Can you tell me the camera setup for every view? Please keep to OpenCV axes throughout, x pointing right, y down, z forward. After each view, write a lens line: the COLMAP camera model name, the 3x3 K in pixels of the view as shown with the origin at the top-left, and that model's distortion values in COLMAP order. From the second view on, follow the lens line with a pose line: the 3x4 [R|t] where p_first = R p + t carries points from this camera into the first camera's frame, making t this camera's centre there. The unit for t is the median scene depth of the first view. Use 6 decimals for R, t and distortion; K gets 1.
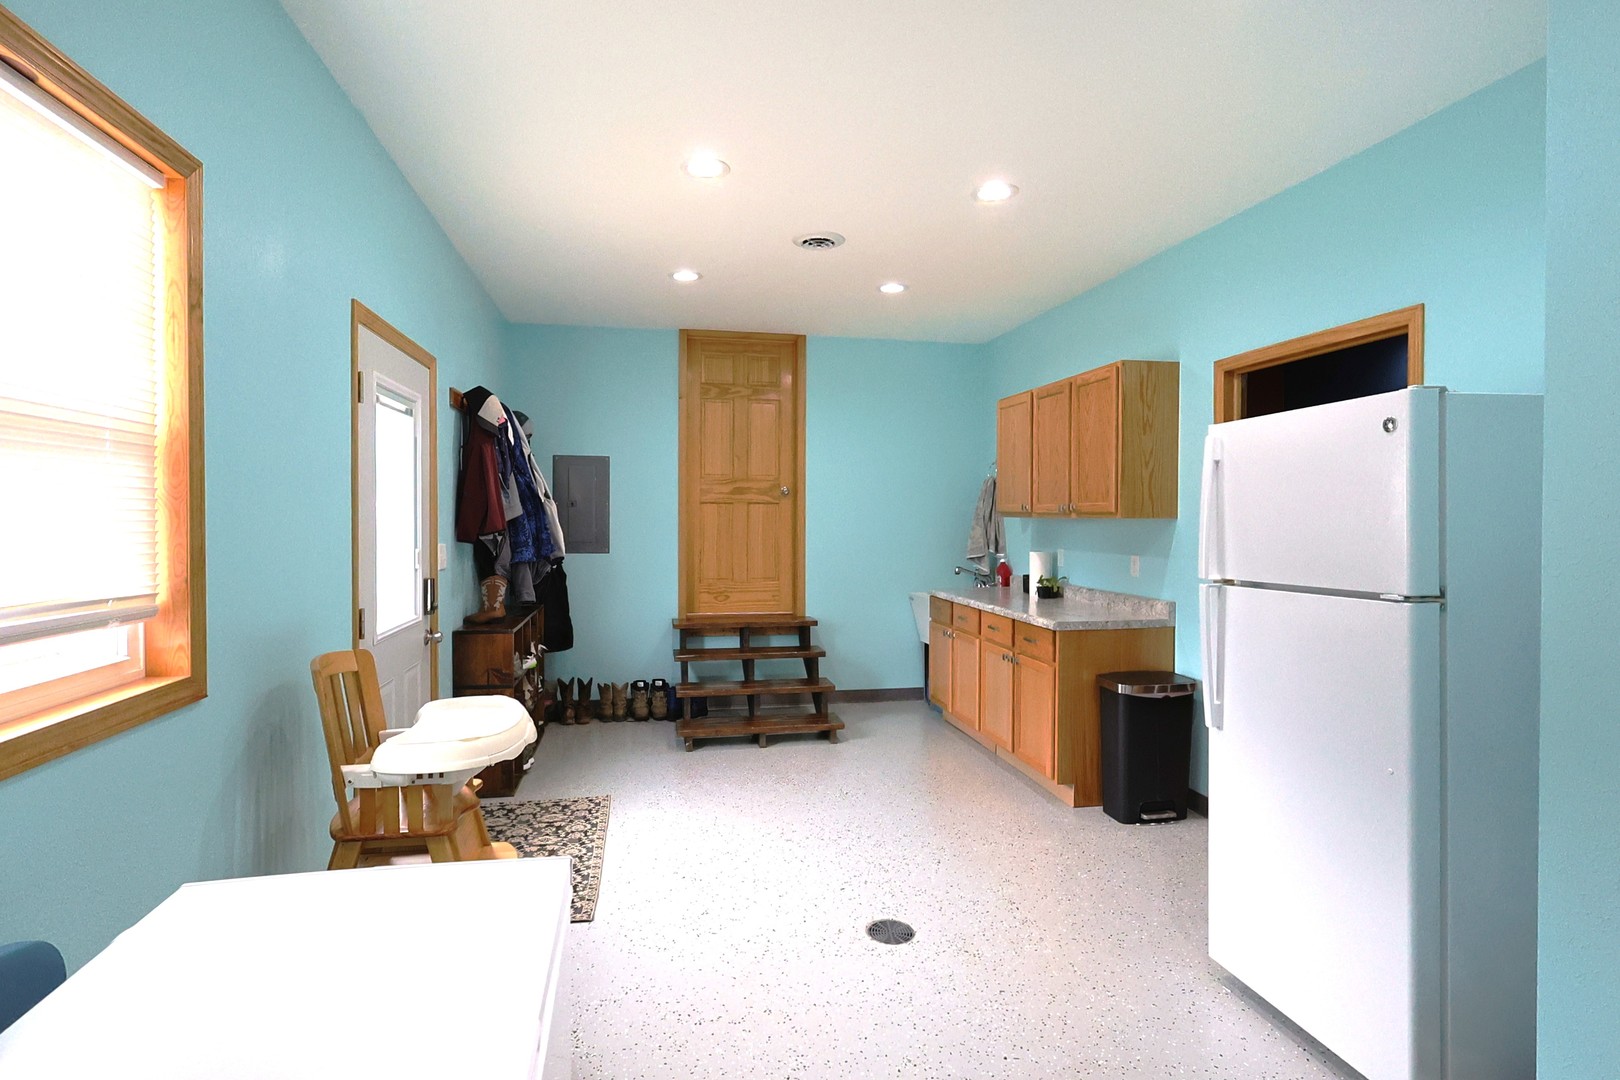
lens RADIAL K [[826.4, 0, 813.5], [0, 826.4, 532.3], [0, 0, 1]] dist [-0.001357, -0.000550]
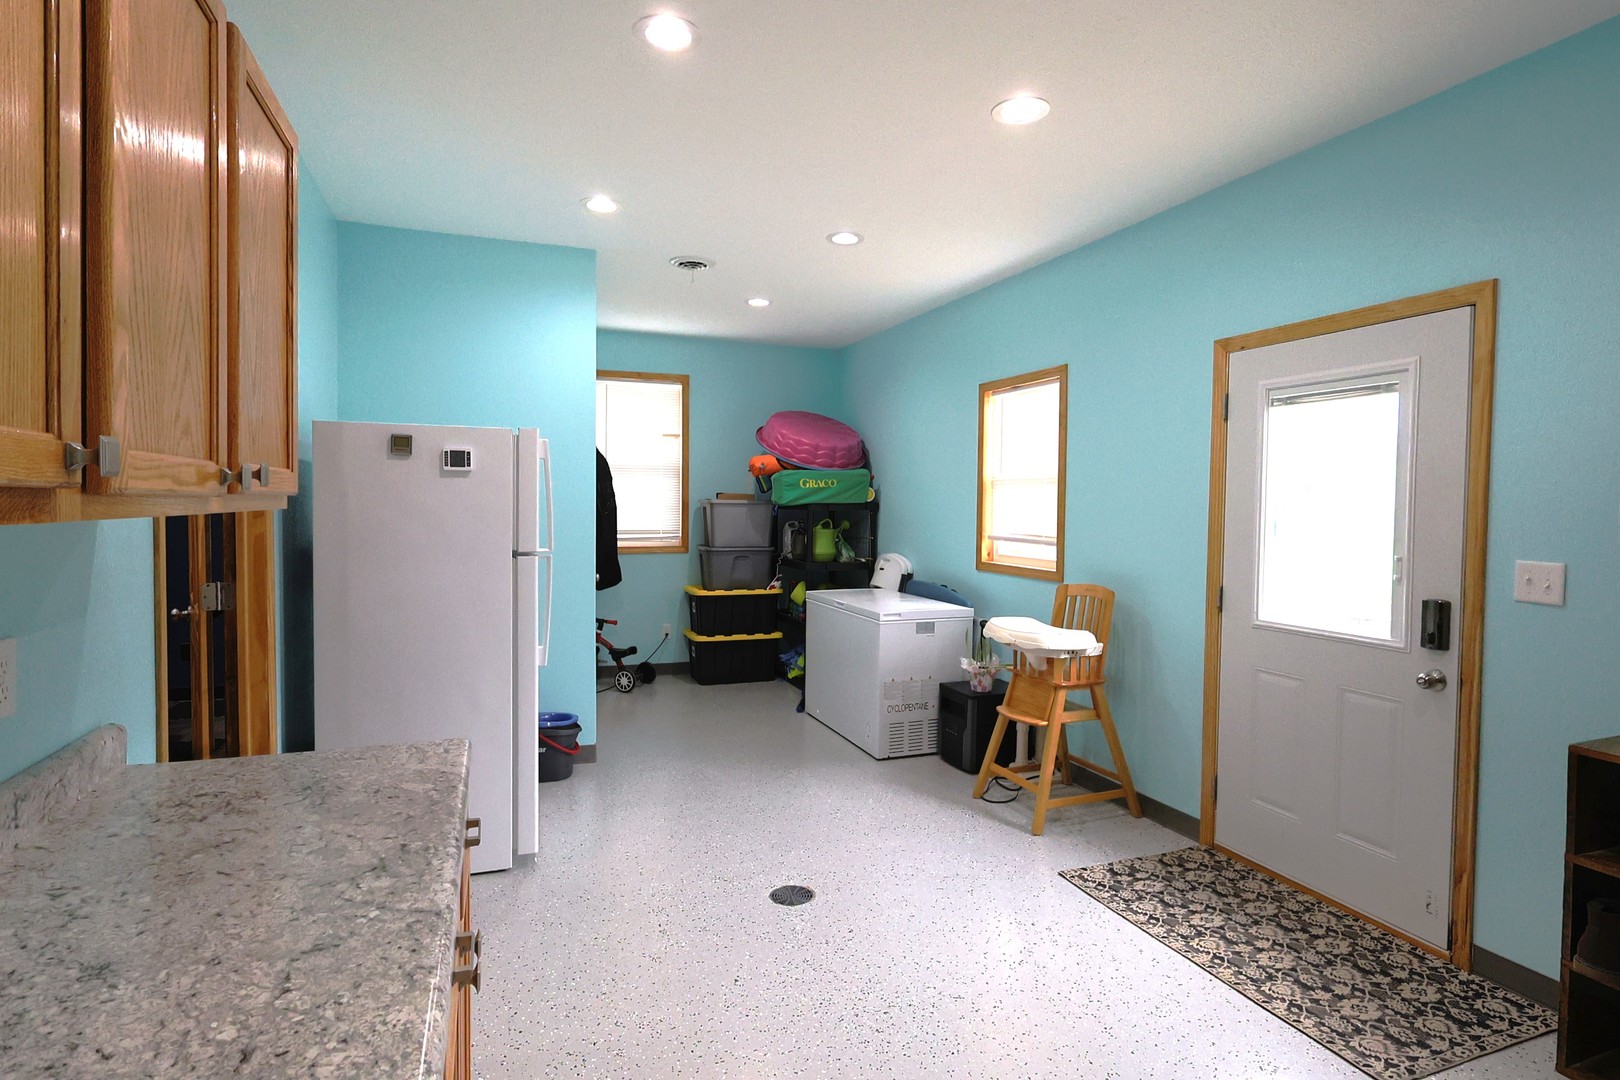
lens RADIAL K [[826.4, 0, 810.4], [0, 826.4, 531.3], [0, 0, 1]] dist [-0.001357, -0.000550]
pose [[-0.985689, -0.008316, -0.168370, 0.197762], [-0.017250, 0.998515, 0.051671, -0.032260], [0.167690, 0.053836, -0.984369, 1.583967]]
